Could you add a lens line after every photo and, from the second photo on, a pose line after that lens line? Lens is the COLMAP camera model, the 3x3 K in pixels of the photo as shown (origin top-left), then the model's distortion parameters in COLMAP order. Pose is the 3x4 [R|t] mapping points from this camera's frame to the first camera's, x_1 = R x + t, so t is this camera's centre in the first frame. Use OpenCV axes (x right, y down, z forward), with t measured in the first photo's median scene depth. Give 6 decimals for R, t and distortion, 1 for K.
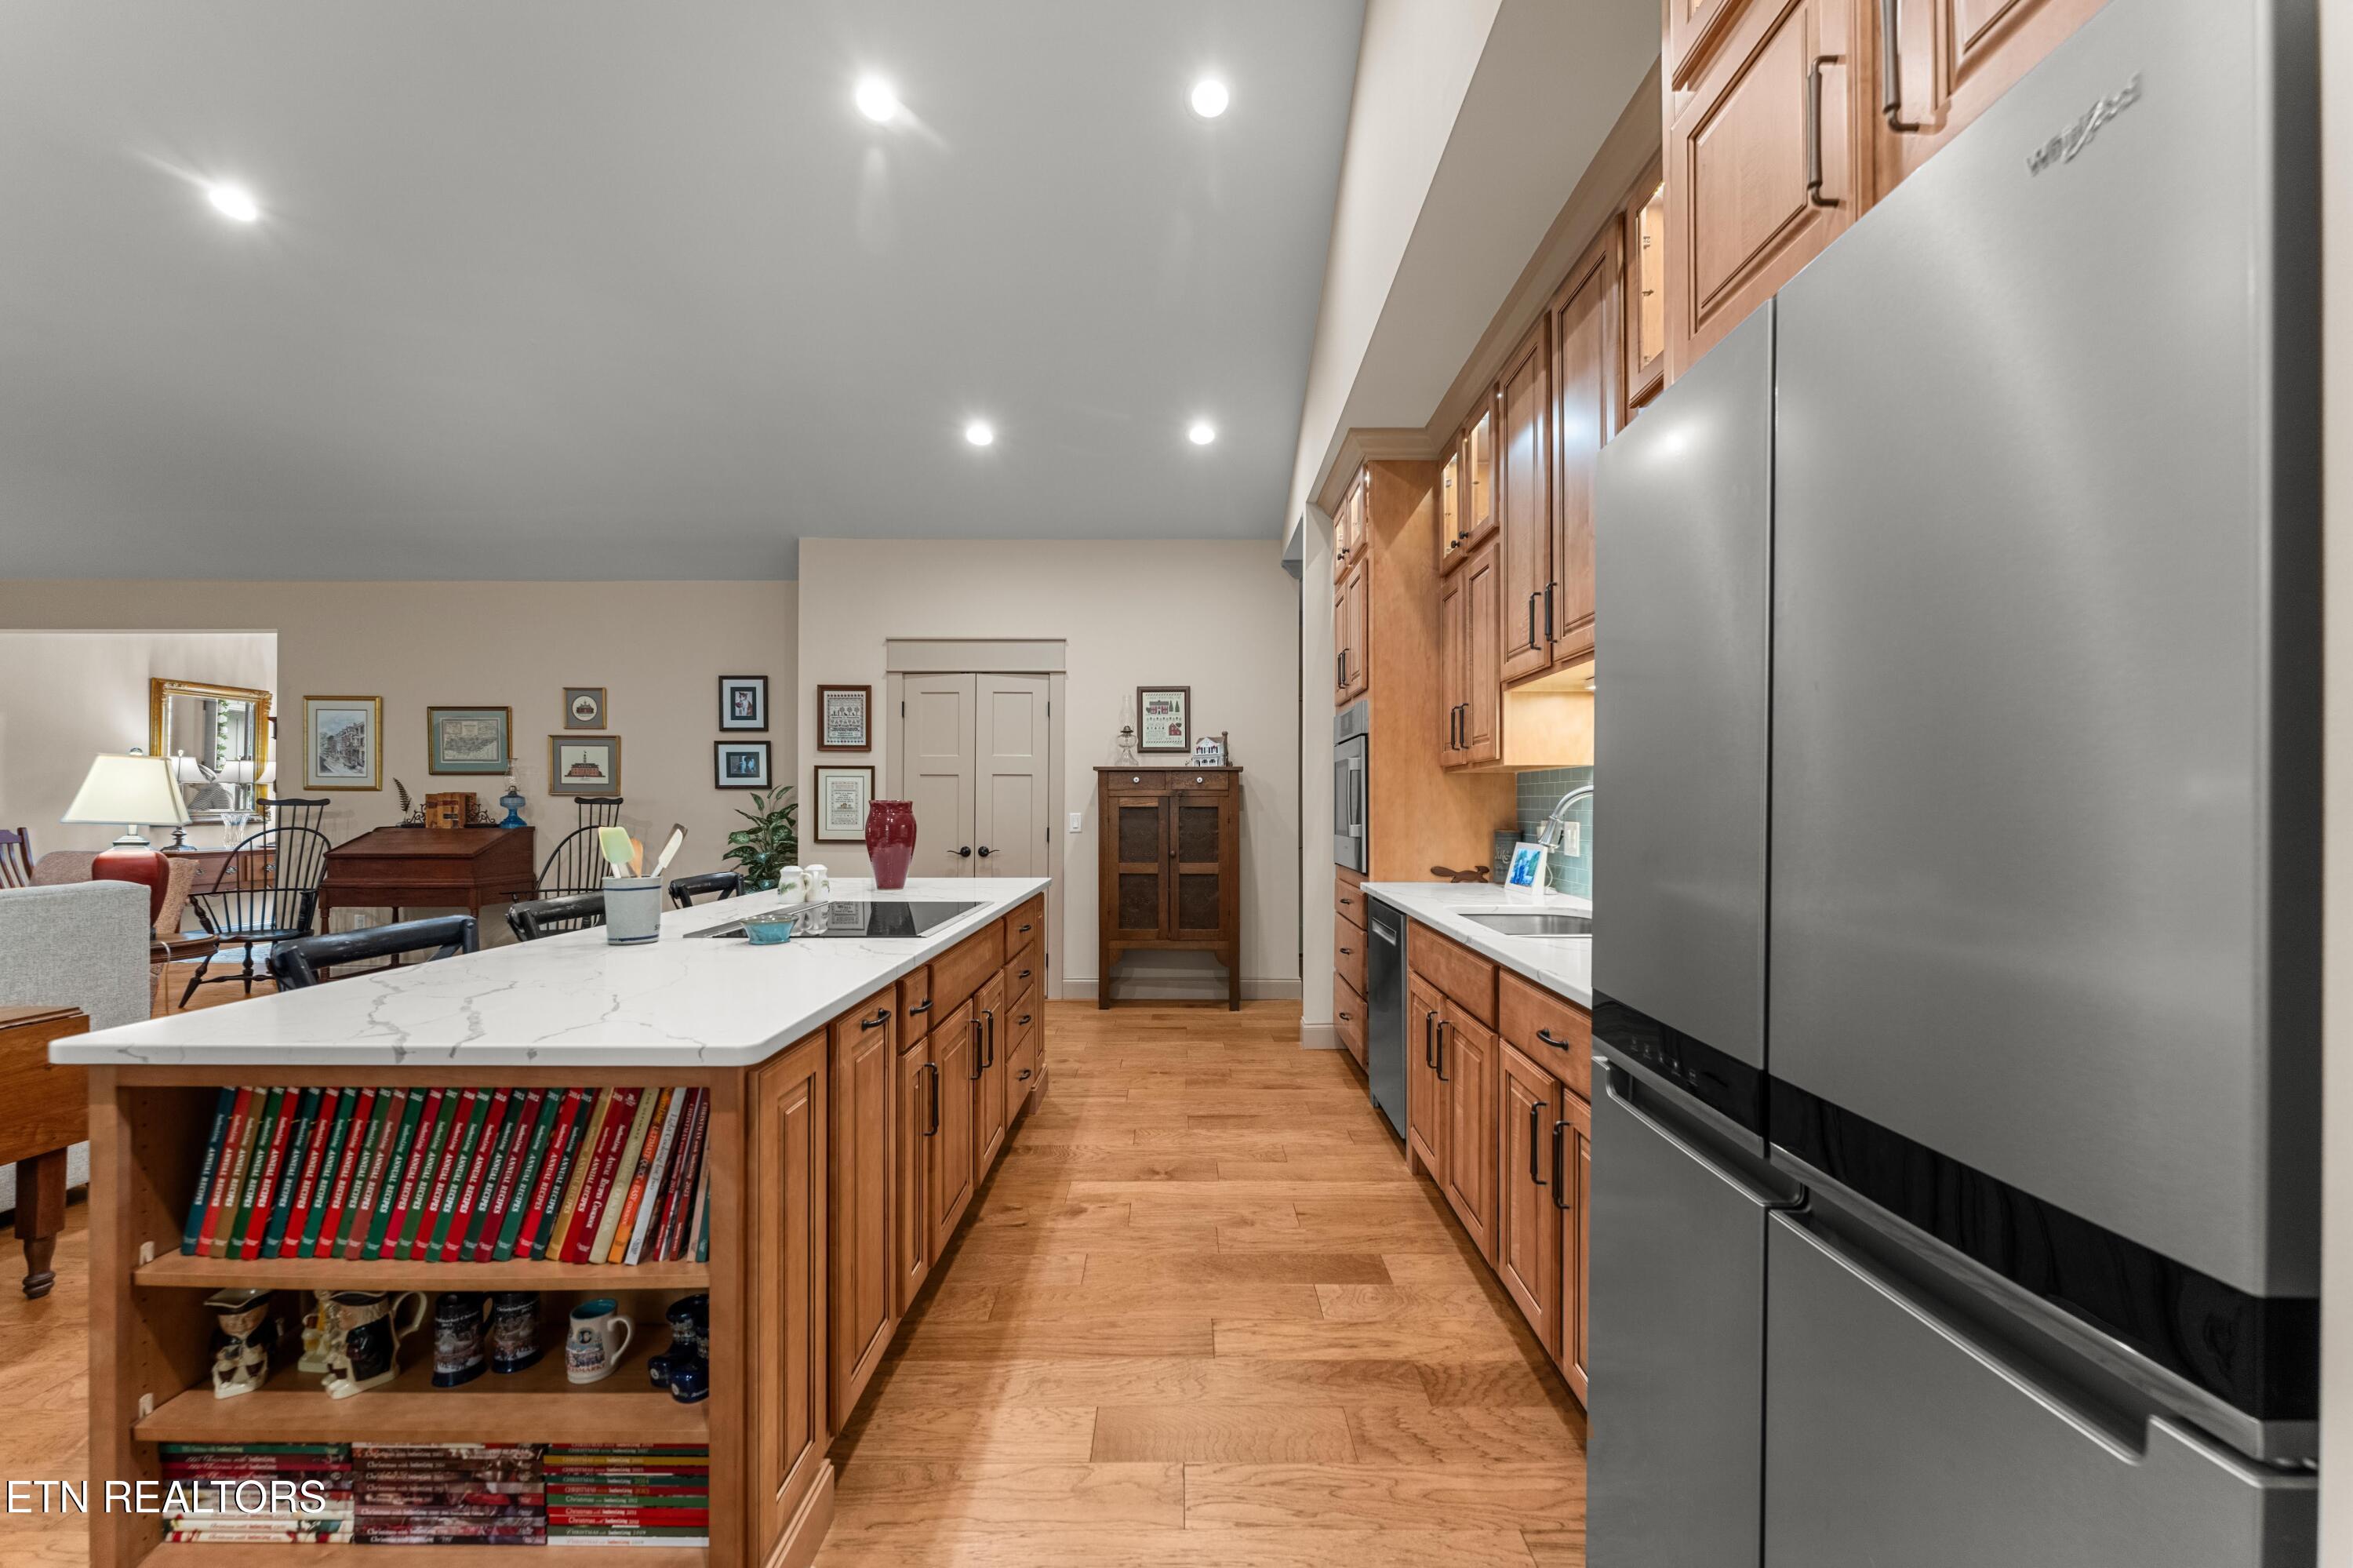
lens RADIAL K [[948.1, 0, 1183.1], [0, 948.1, 803.8], [0, 0, 1]] dist [-0.002392, -0.000175]
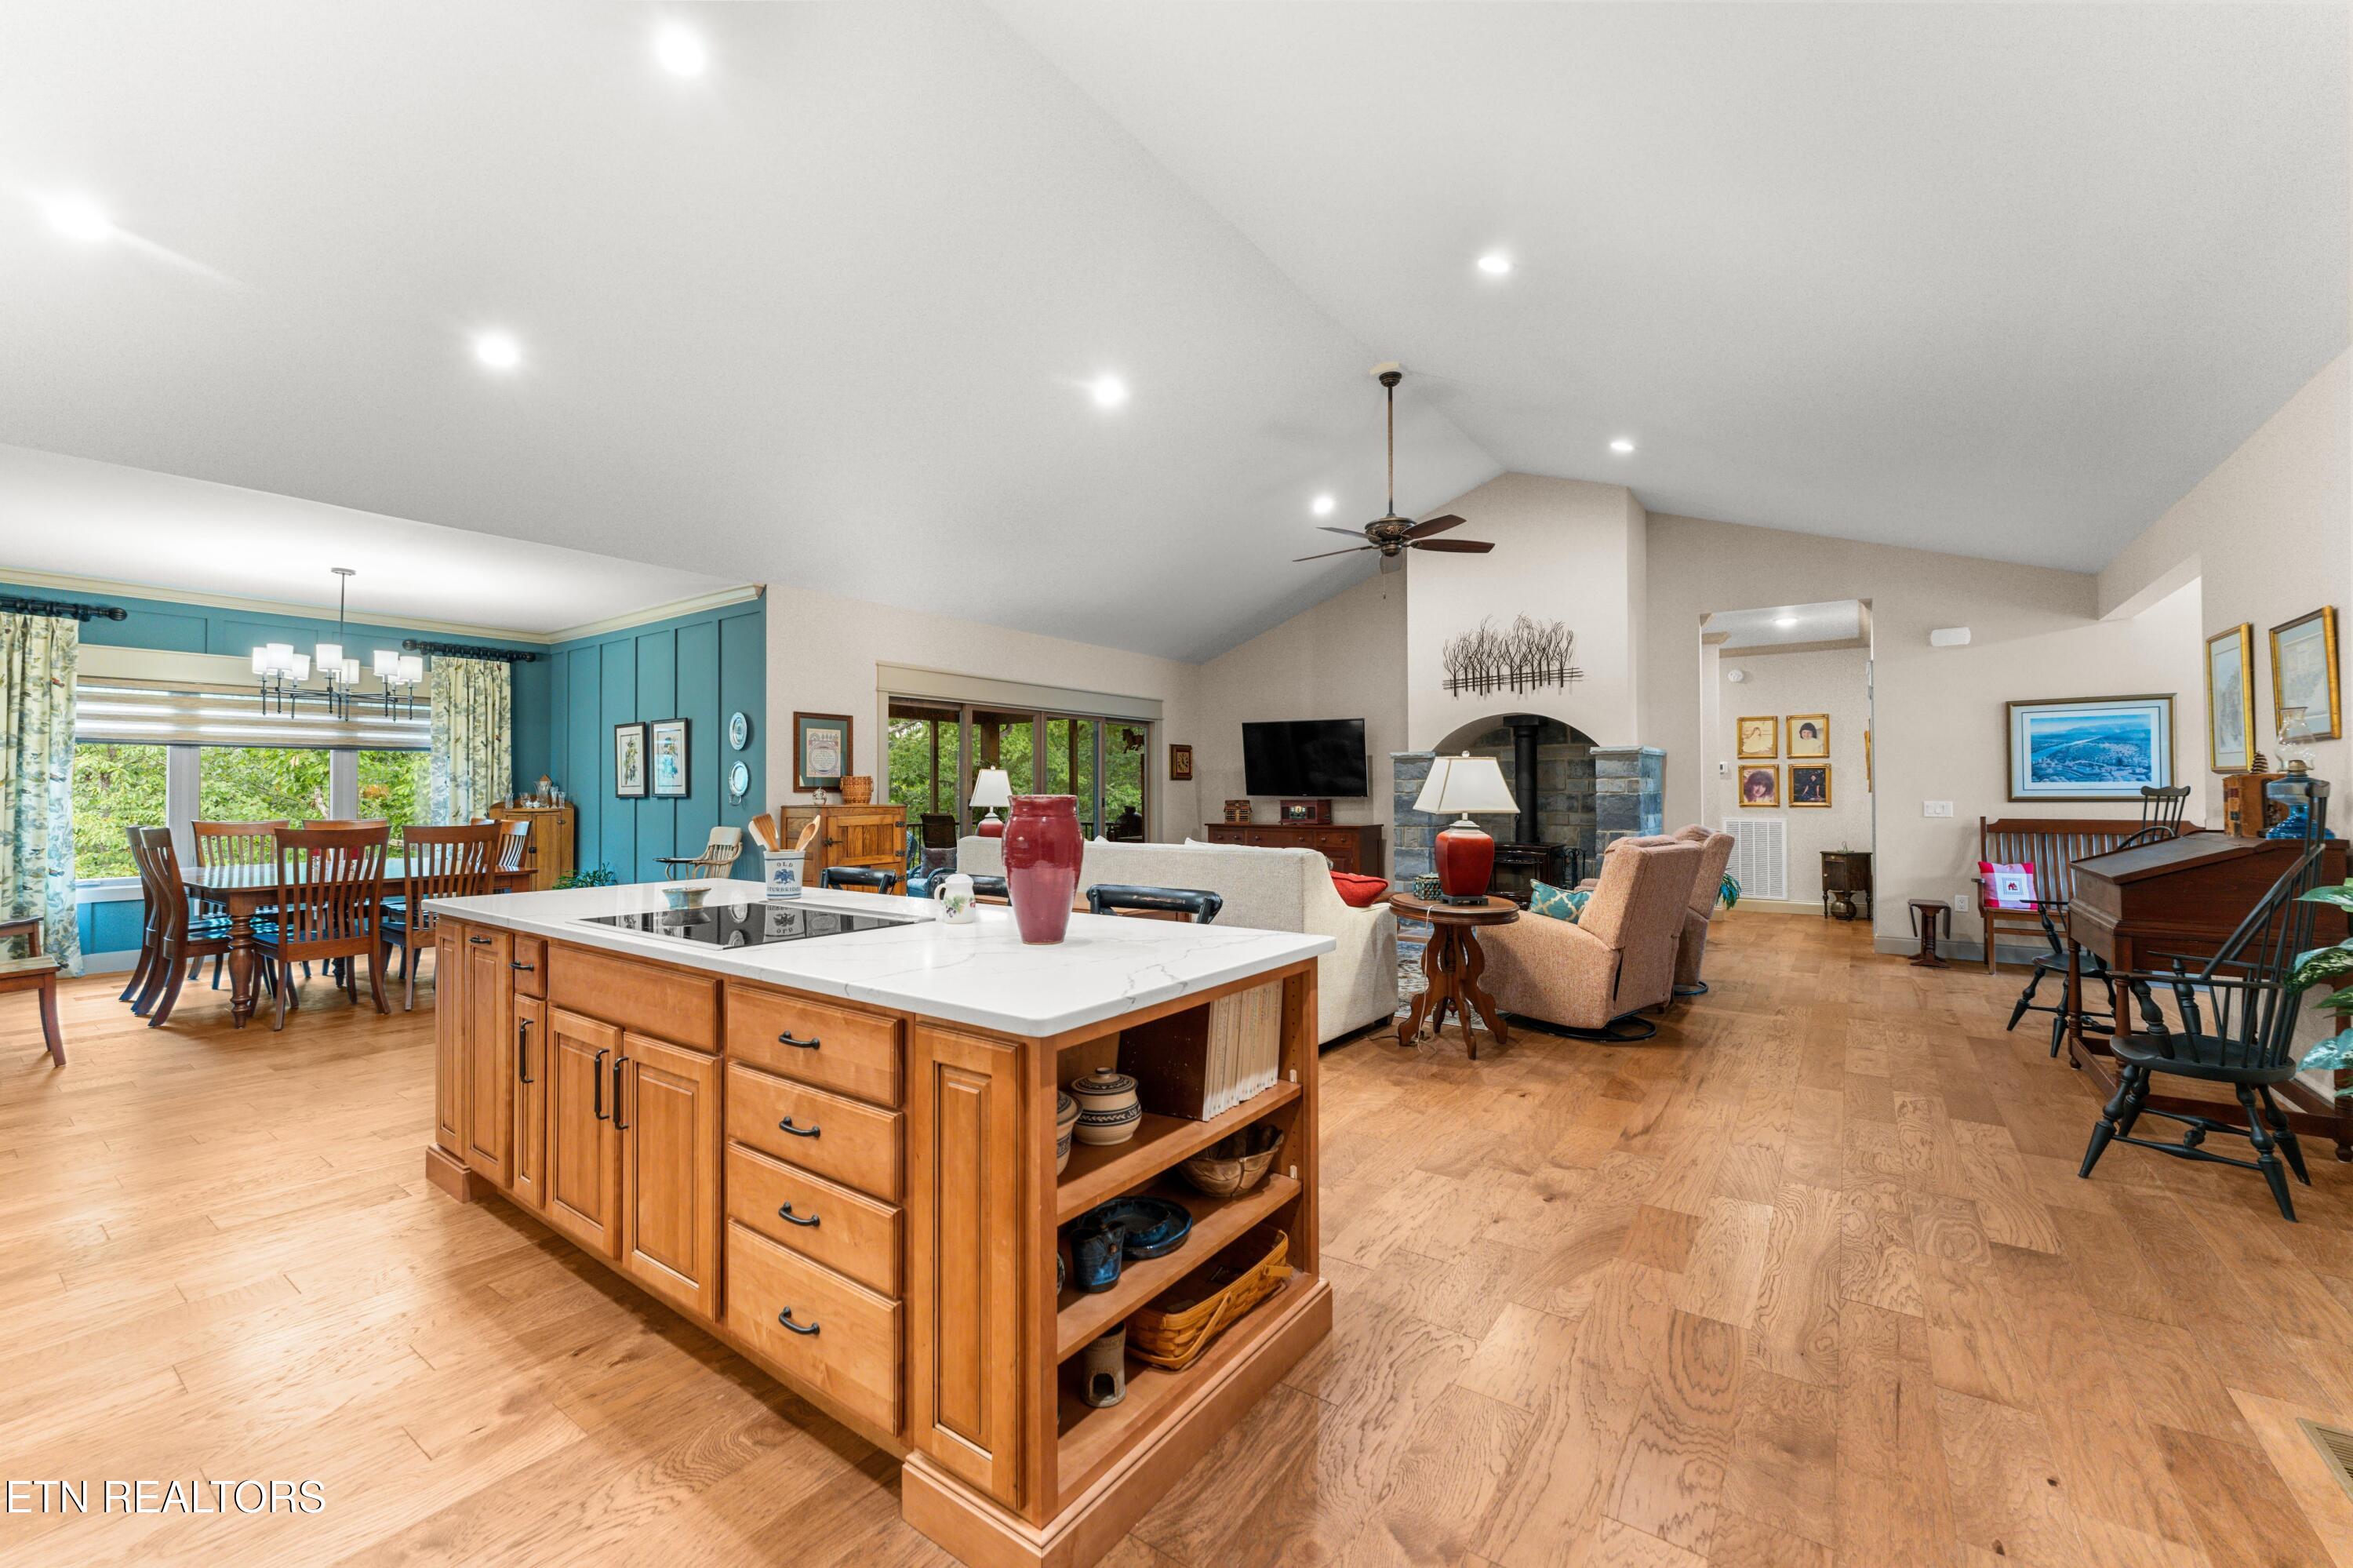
lens RADIAL K [[944.9, 0, 1178.9], [0, 944.9, 776.8], [0, 0, 1]] dist [-0.000543, -0.000358]
pose [[-0.585820, -0.012118, -0.810350, 0.079547], [0.002826, 0.999852, -0.016995, -0.002982], [0.810436, -0.012247, -0.585699, 0.869811]]
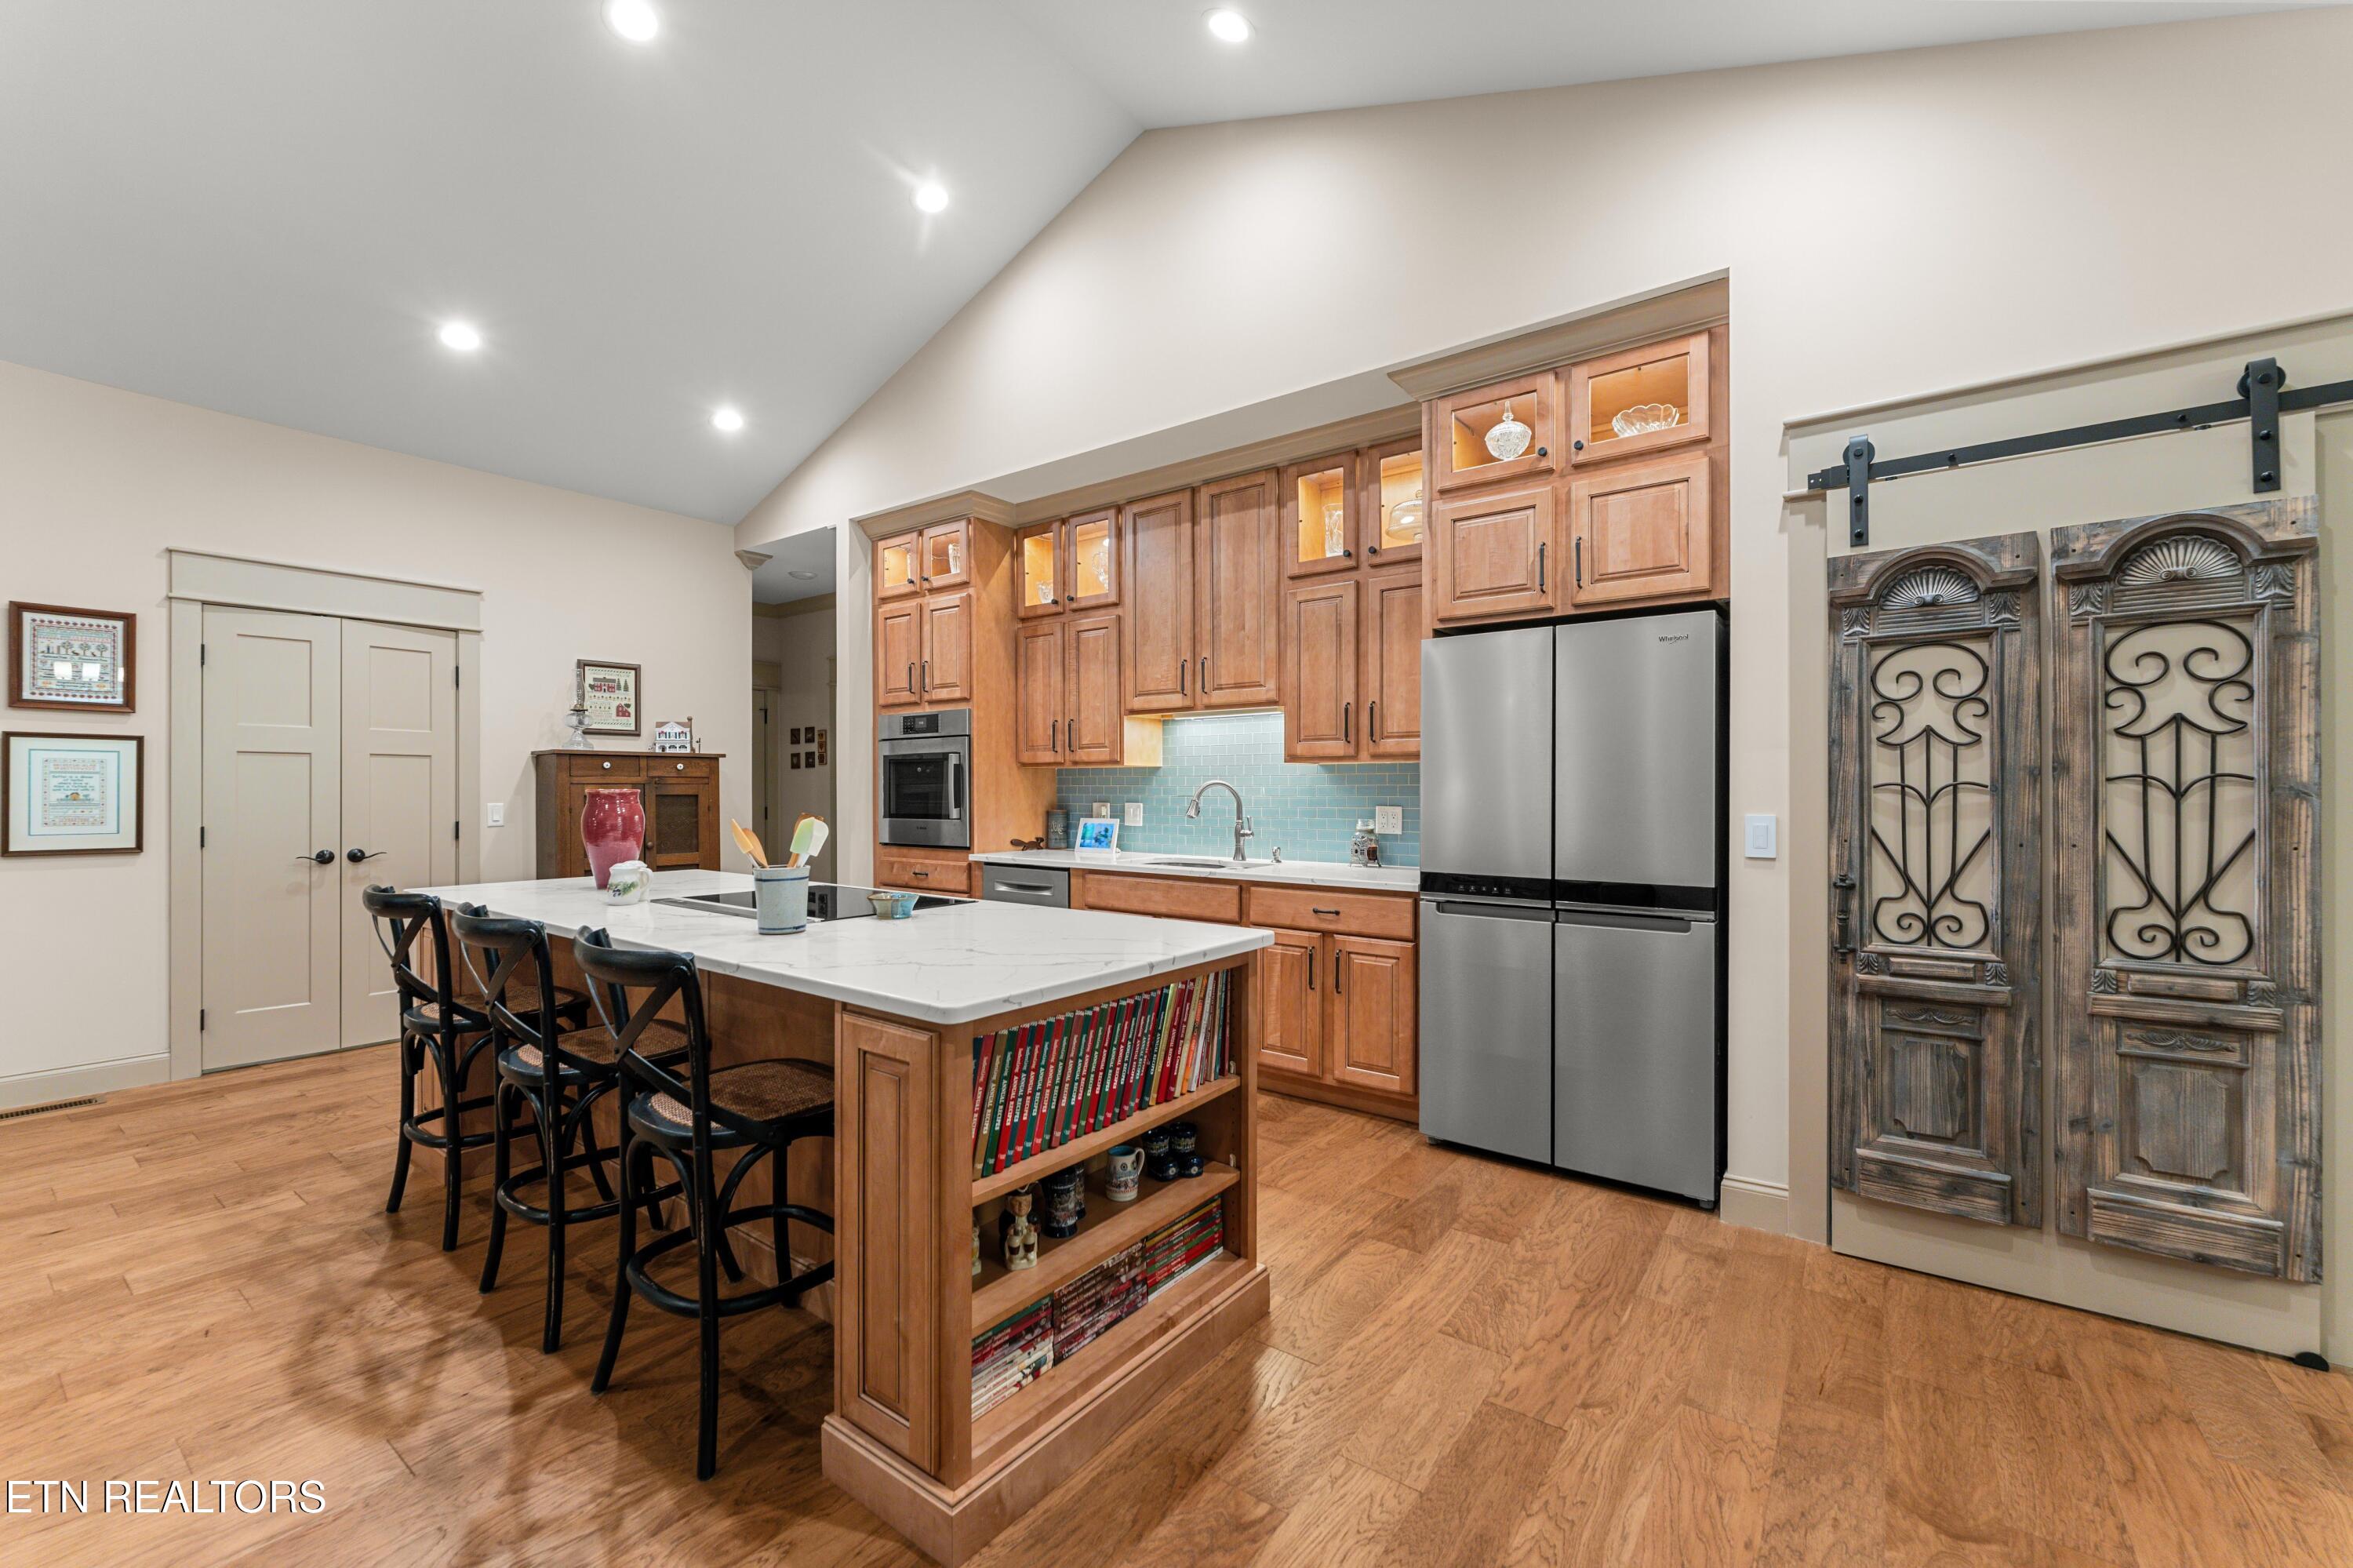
lens RADIAL K [[956.4, 0, 1176.8], [0, 956.4, 790.4], [0, 0, 1]] dist [-0.001072, -0.000257]
pose [[0.599395, -0.002448, 0.800450, -0.436041], [0.001041, 0.999997, 0.002279, -0.002782], [-0.800453, -0.000532, 0.599396, 0.018721]]
